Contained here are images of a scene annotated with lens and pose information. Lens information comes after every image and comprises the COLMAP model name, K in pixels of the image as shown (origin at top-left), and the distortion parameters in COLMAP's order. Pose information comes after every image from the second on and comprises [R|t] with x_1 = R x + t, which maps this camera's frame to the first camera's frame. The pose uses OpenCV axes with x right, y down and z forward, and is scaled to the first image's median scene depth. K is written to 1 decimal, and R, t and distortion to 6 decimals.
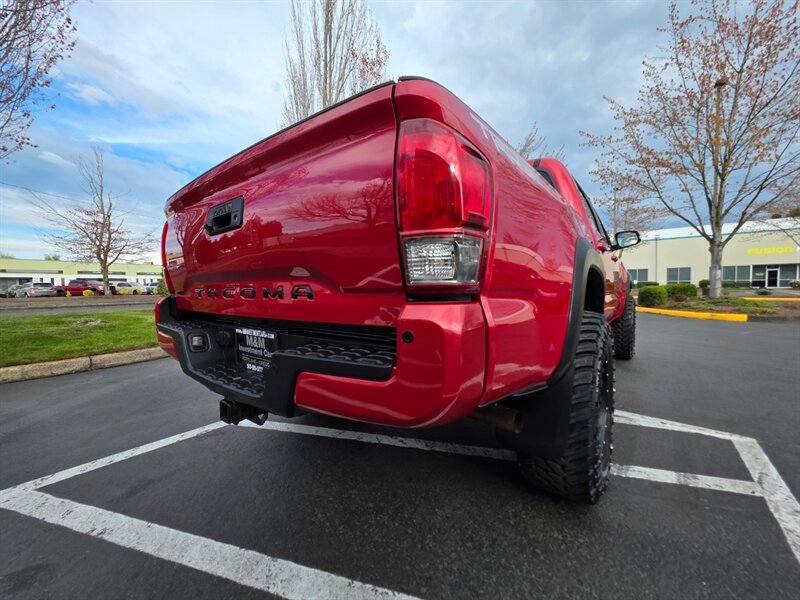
lens RADIAL K [[313.7, 0, 402.9], [0, 313.7, 299.9], [0, 0, 1]] dist [0.000370, 0.001006]
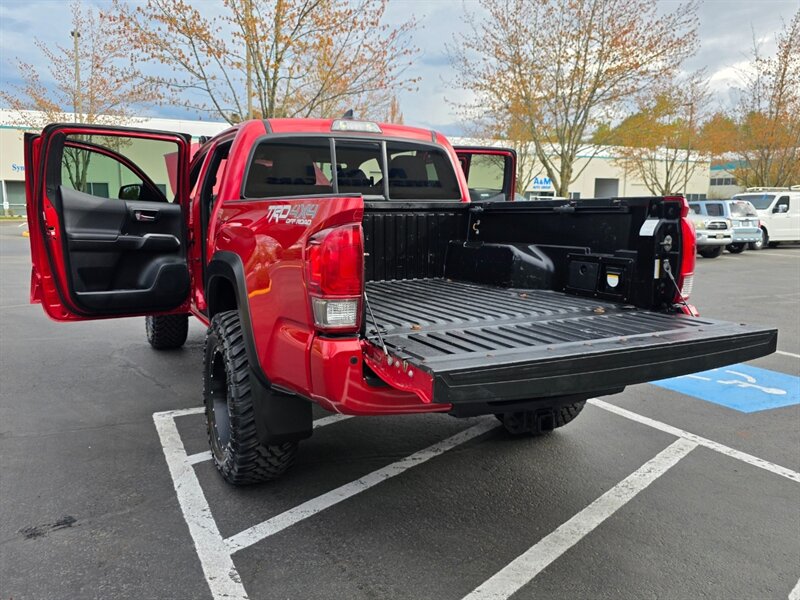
lens RADIAL K [[624.5, 0, 394.9], [0, 624.5, 301.4], [0, 0, 1]] dist [0.040311, -0.019879]
pose [[0.440438, -0.118045, 0.889989, -2.200429], [0.026034, 0.992581, 0.118769, -0.279167], [-0.897406, -0.029140, 0.440243, 0.422320]]
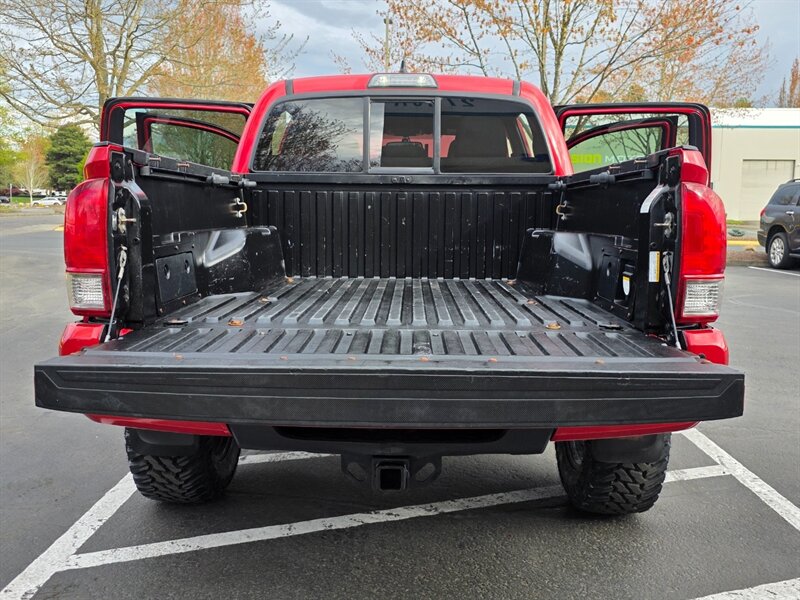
lens RADIAL K [[759.4, 0, 403.4], [0, 759.4, 292.0], [0, 0, 1]] dist [0.029132, 0.000000]
pose [[0.797609, -0.045499, 0.601457, -1.311371], [0.001589, 0.997306, 0.073337, -0.180203], [-0.603173, -0.057539, 0.795532, -0.355346]]
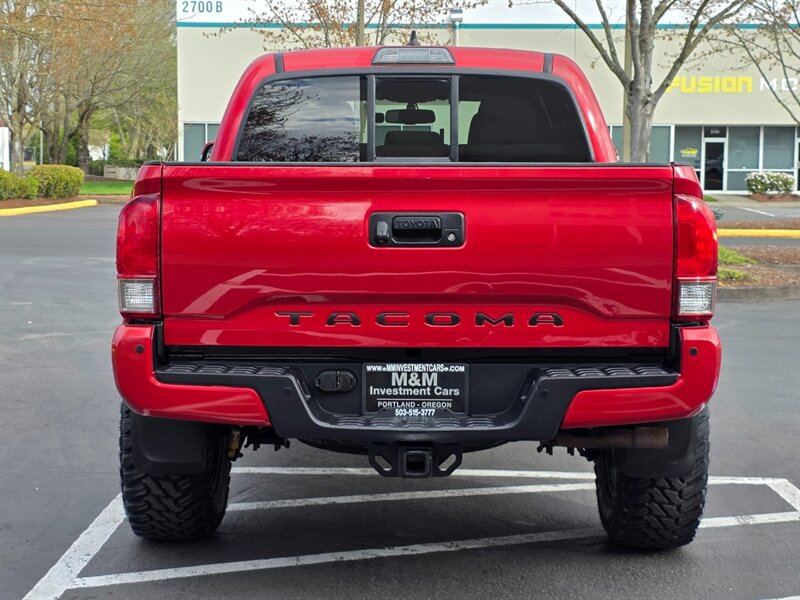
lens RADIAL K [[1424.7, 0, 404.8], [0, 1424.7, 272.0], [0, 0, 1]] dist [0.091202, 0.000000]
pose [[0.791712, -0.025916, 0.610345, -2.326036], [0.008089, 0.999457, 0.031946, -0.217113], [-0.610841, -0.020355, 0.791491, -1.574601]]
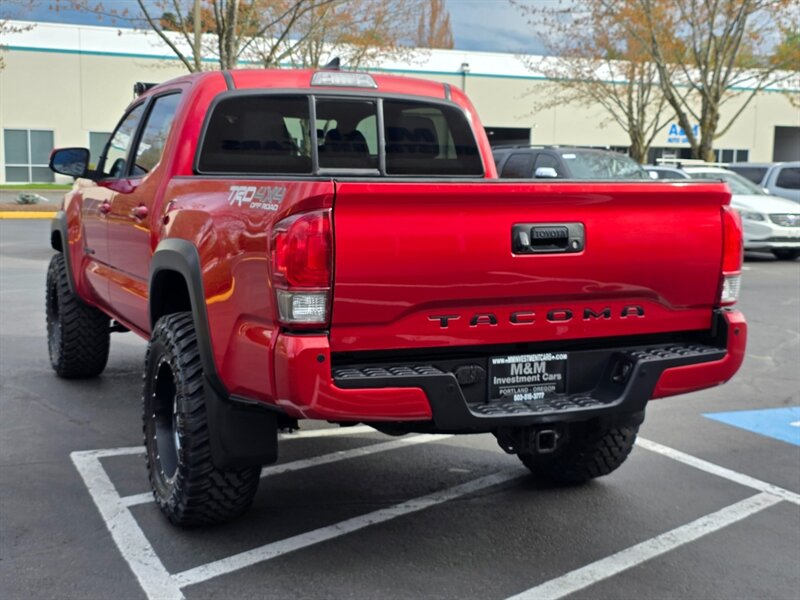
lens RADIAL K [[1061.3, 0, 405.3], [0, 1061.3, 303.9], [0, 0, 1]] dist [0.057113, 0.000000]
pose [[0.464921, -0.089566, 0.880810, -2.899385], [0.014911, 0.995521, 0.093360, -0.298562], [-0.885226, -0.030271, 0.464174, -0.087086]]
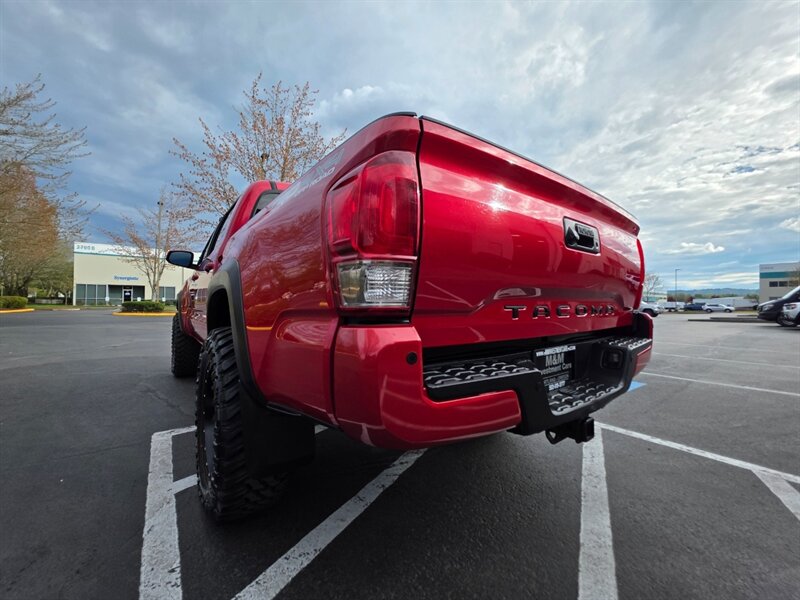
lens RADIAL K [[313.7, 0, 400.0], [0, 313.7, 300.8], [0, 0, 1]] dist [0.000370, 0.001006]
pose [[0.255789, 0.022588, 0.966469, -1.374126], [0.028072, 0.999132, -0.030781, -0.031536], [-0.966325, 0.035005, 0.254933, 1.065826]]
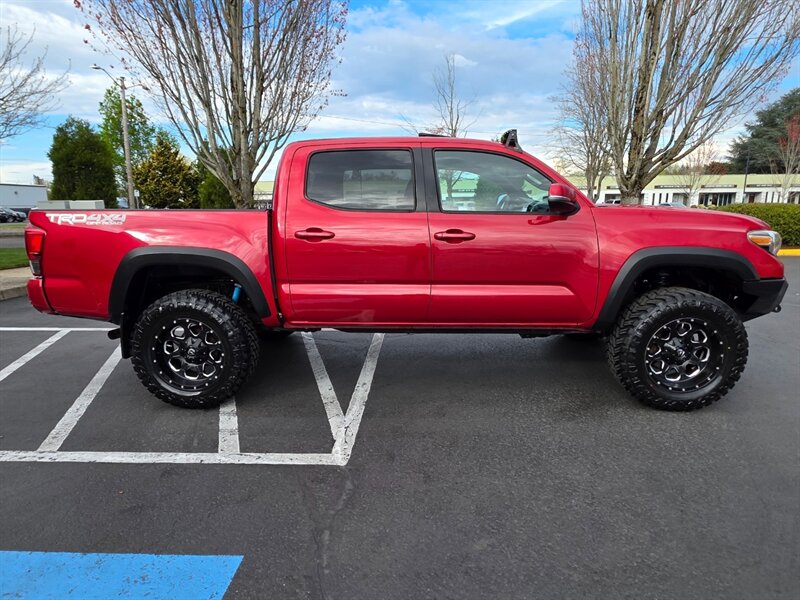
lens RADIAL K [[459.8, 0, 399.6], [0, 459.8, 302.6], [0, 0, 1]] dist [0.016402, -0.002547]
pose [[0.594734, 0.164409, -0.786932, 3.184209], [-0.026711, 0.982366, 0.185053, -0.384759], [0.803479, -0.089037, 0.588638, 0.564725]]
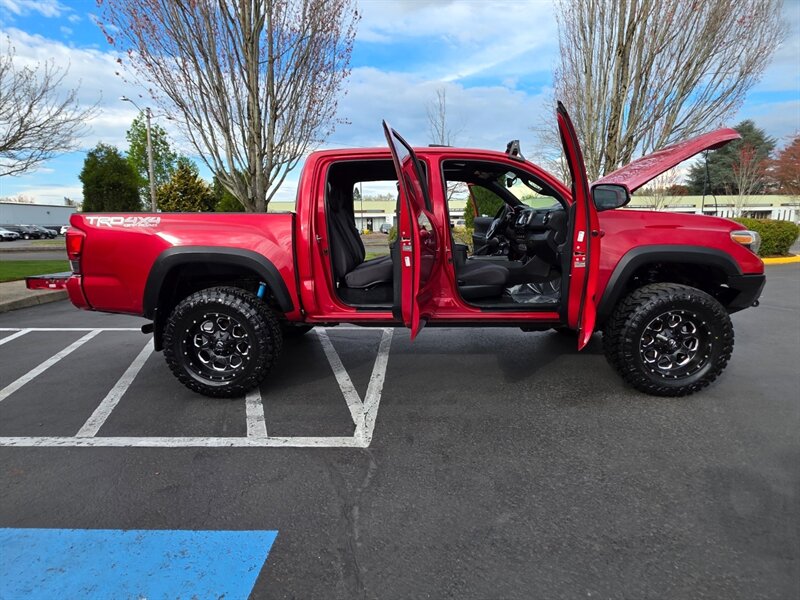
lens RADIAL K [[415.5, 0, 401.6], [0, 415.5, 298.4], [0, 0, 1]] dist [0.013624, -0.000726]
pose [[0.605579, 0.138072, -0.783715, 3.095897], [-0.024725, 0.987622, 0.154891, -0.298361], [0.795401, -0.074422, 0.601497, 0.510366]]
